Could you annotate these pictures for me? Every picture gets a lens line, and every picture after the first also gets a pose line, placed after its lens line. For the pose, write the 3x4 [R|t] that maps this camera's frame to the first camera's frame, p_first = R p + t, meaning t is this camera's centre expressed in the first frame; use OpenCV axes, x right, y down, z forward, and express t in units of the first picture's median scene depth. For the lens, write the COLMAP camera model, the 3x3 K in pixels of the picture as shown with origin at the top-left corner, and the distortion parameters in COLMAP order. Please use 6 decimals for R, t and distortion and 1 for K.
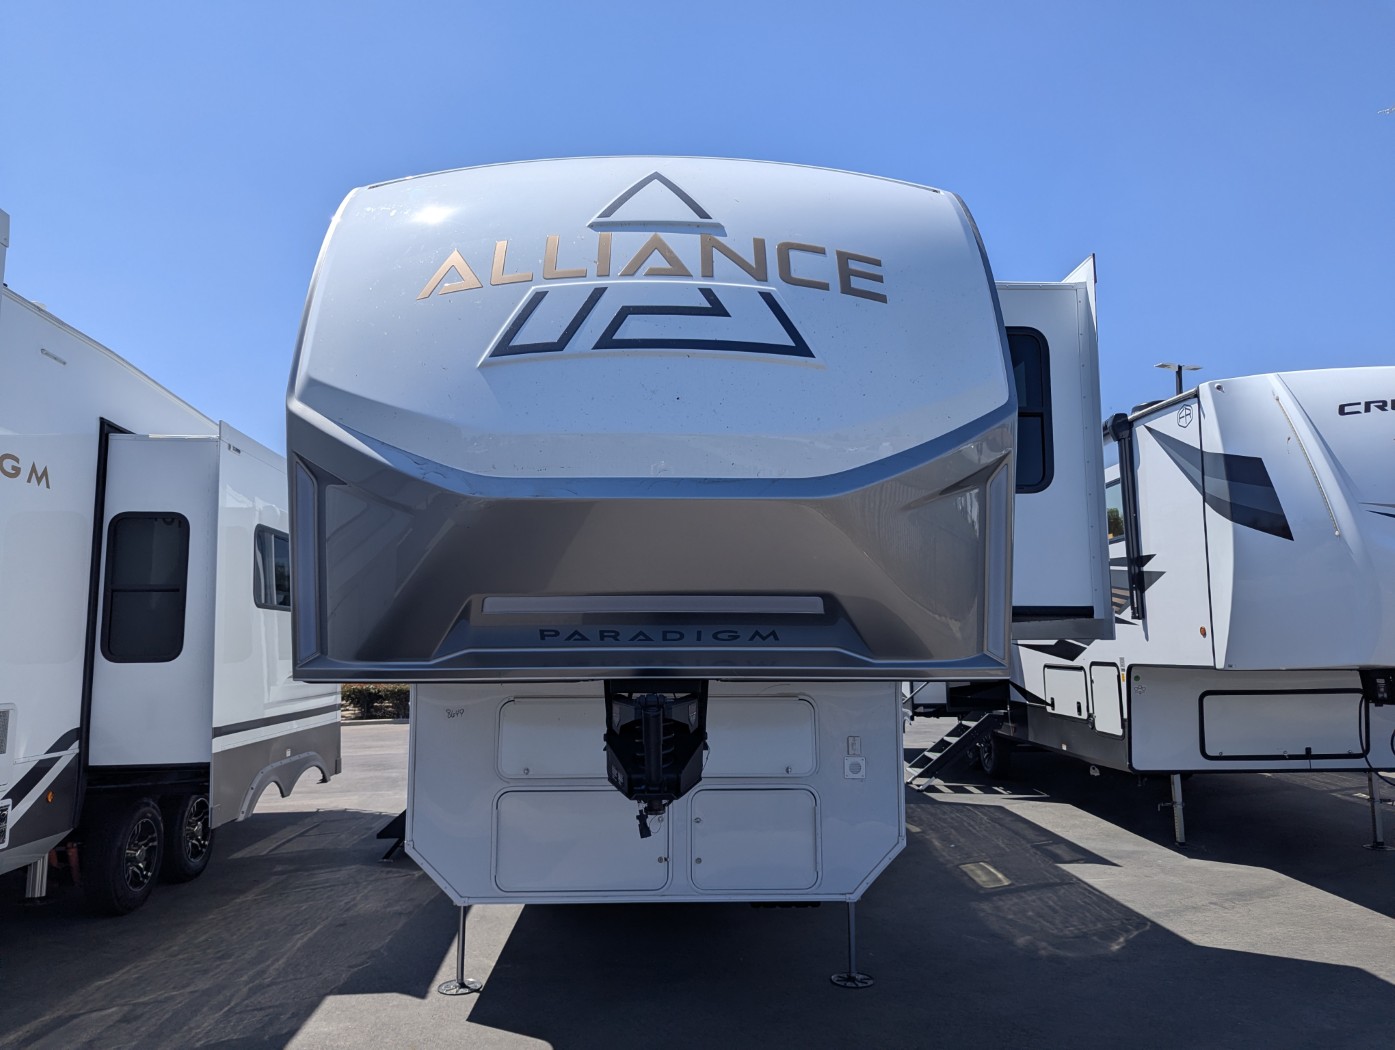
lens RADIAL K [[994.1, 0, 689.0], [0, 994.1, 528.1], [0, 0, 1]] dist [0.027556, -0.017425]
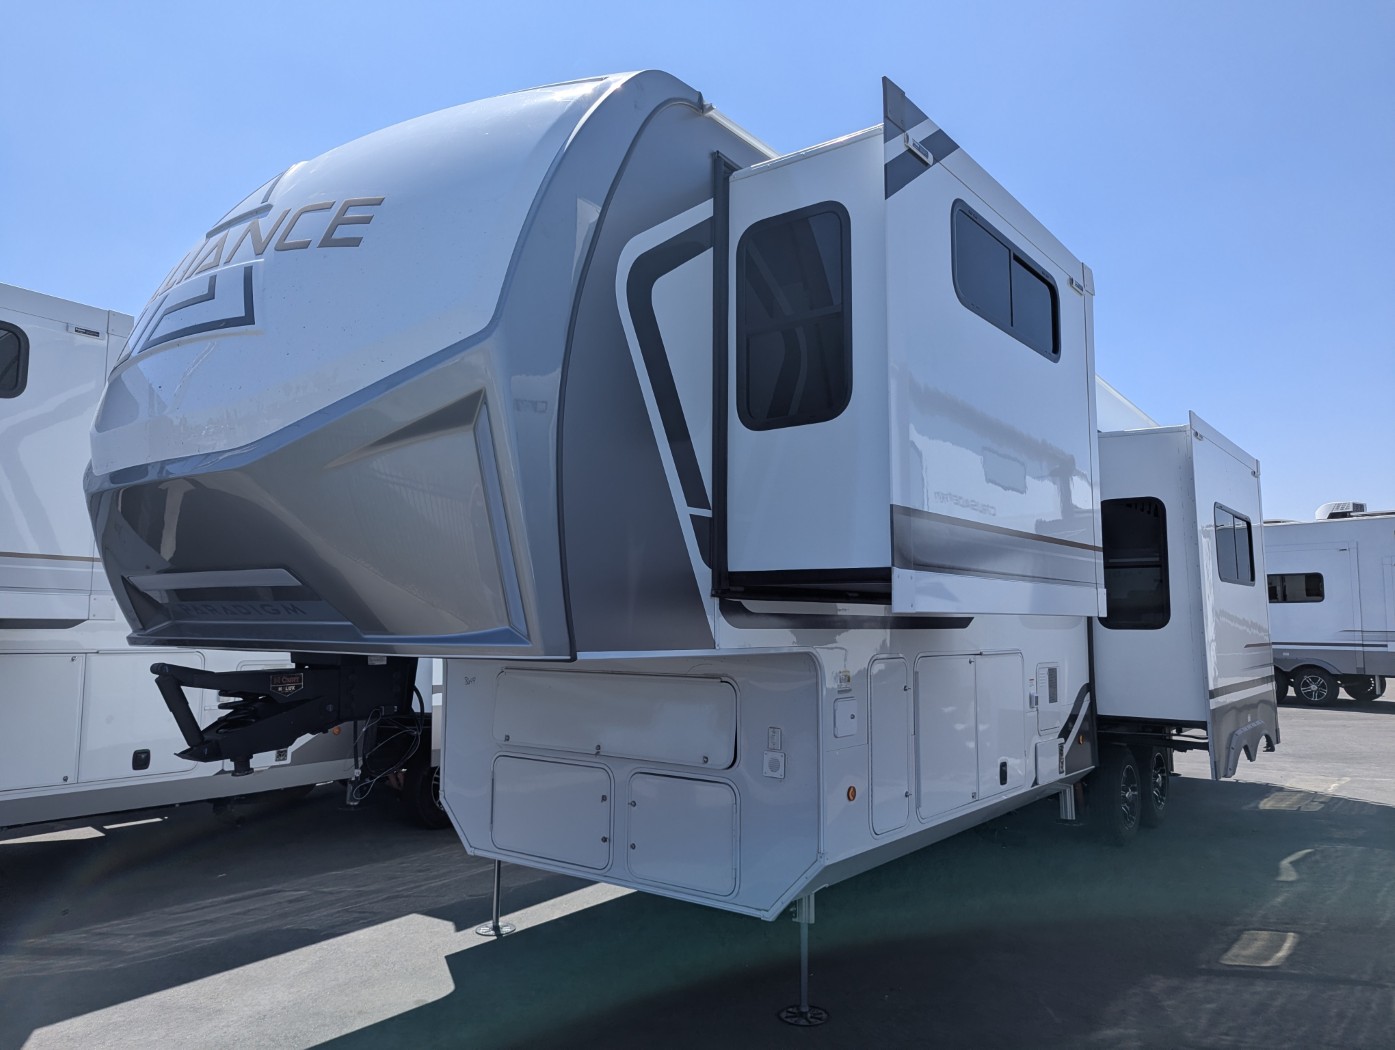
lens RADIAL K [[994.1, 0, 697.8], [0, 994.1, 531.7], [0, 0, 1]] dist [0.027556, -0.017425]
pose [[0.774823, -0.052071, -0.630030, 0.667390], [0.068133, 0.997675, 0.001335, 0.037460], [0.628496, -0.043960, 0.776569, 0.312552]]
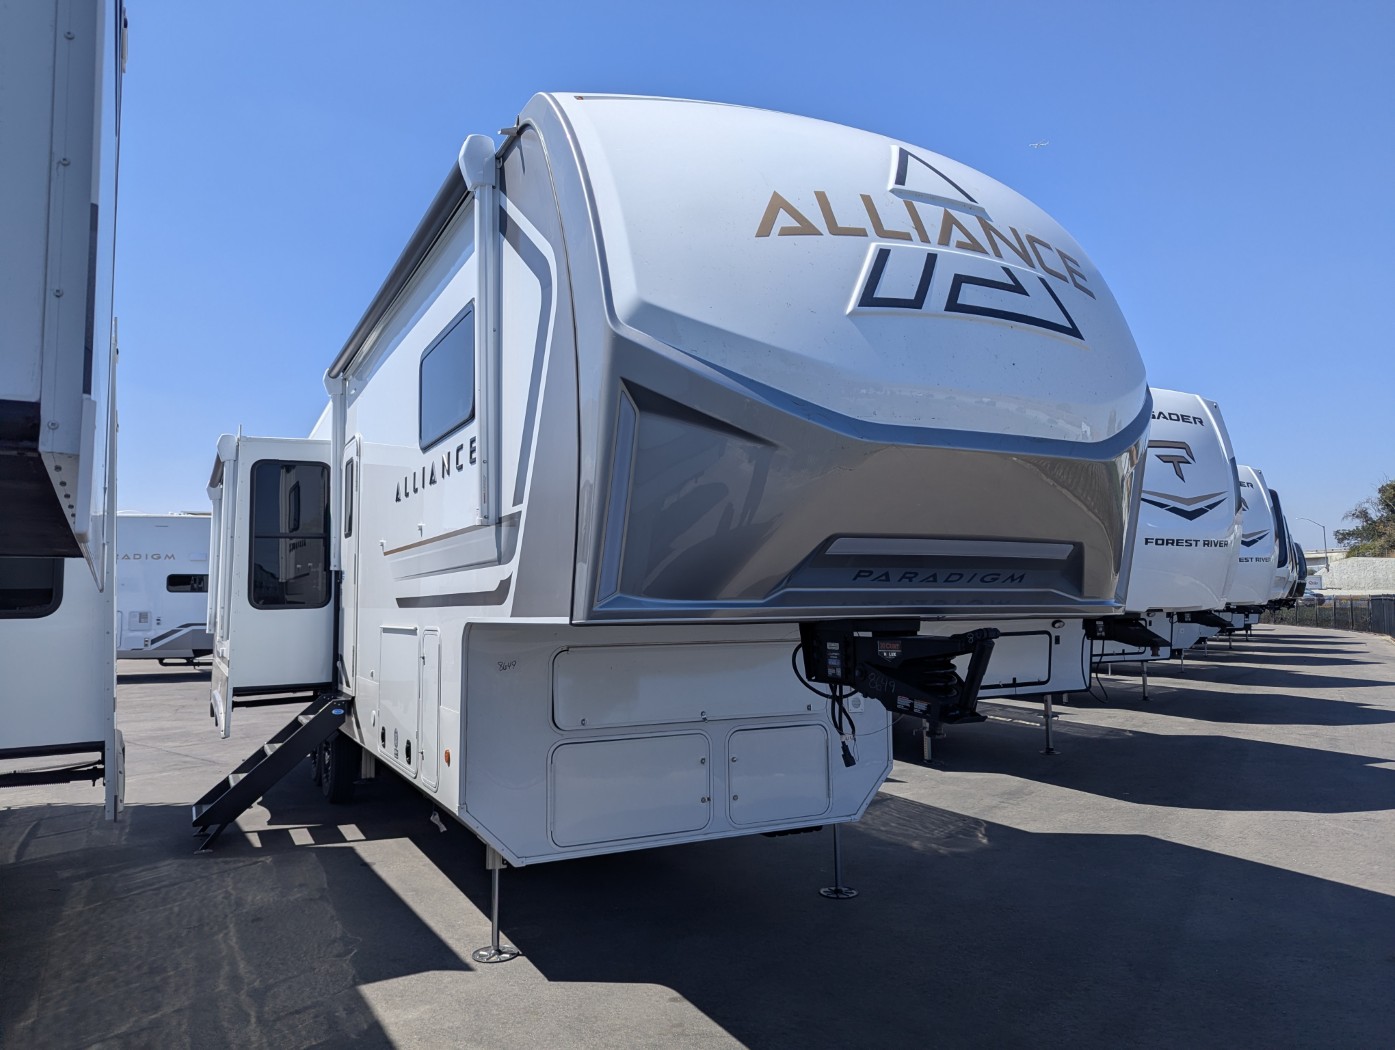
lens RADIAL K [[994.1, 0, 700.8], [0, 994.1, 518.5], [0, 0, 1]] dist [0.027556, -0.017425]
pose [[0.898104, 0.032510, 0.438579, -0.490388], [-0.044687, 0.998848, 0.017468, 0.023398], [-0.437506, -0.035287, 0.898523, 0.083480]]
